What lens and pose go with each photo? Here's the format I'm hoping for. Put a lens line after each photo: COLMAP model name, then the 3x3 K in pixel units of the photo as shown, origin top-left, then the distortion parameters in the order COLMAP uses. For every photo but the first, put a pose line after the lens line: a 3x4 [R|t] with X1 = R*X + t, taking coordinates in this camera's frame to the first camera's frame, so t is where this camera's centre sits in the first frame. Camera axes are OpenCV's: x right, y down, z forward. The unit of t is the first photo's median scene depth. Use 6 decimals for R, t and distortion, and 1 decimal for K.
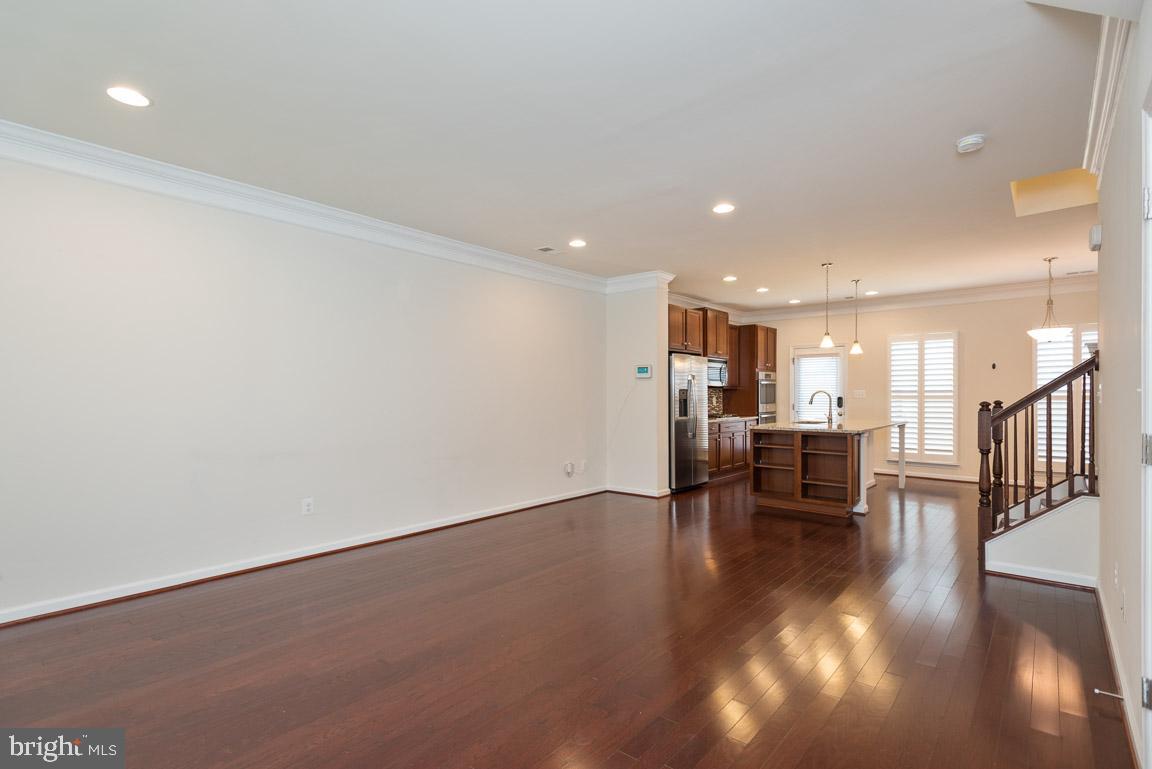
lens RADIAL K [[553.7, 0, 572.7], [0, 553.7, 396.6], [0, 0, 1]] dist [0.003063, 0.000195]
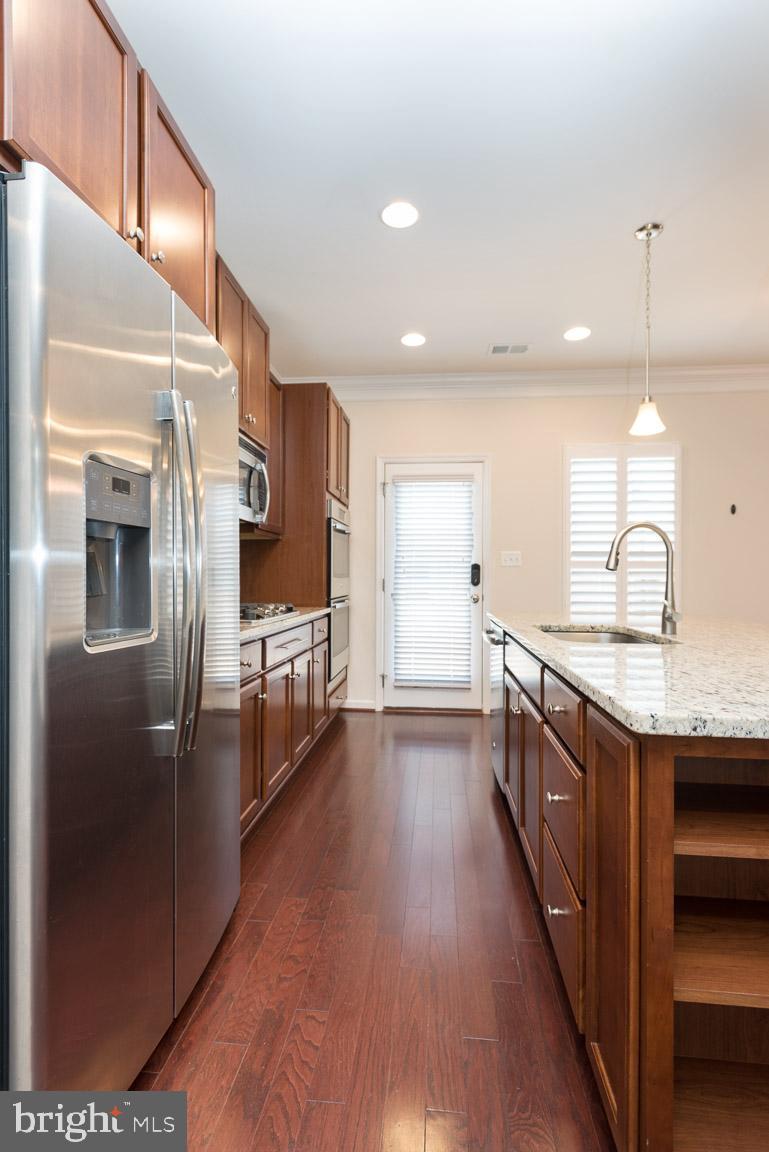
lens RADIAL K [[547.8, 0, 386.8], [0, 547.8, 577.3], [0, 0, 1]] dist [0.004435, 0.000557]
pose [[0.813309, 0.007206, 0.581787, 0.137433], [-0.003739, 0.999967, -0.007159, 0.016662], [-0.581820, 0.003647, 0.813309, 0.667848]]
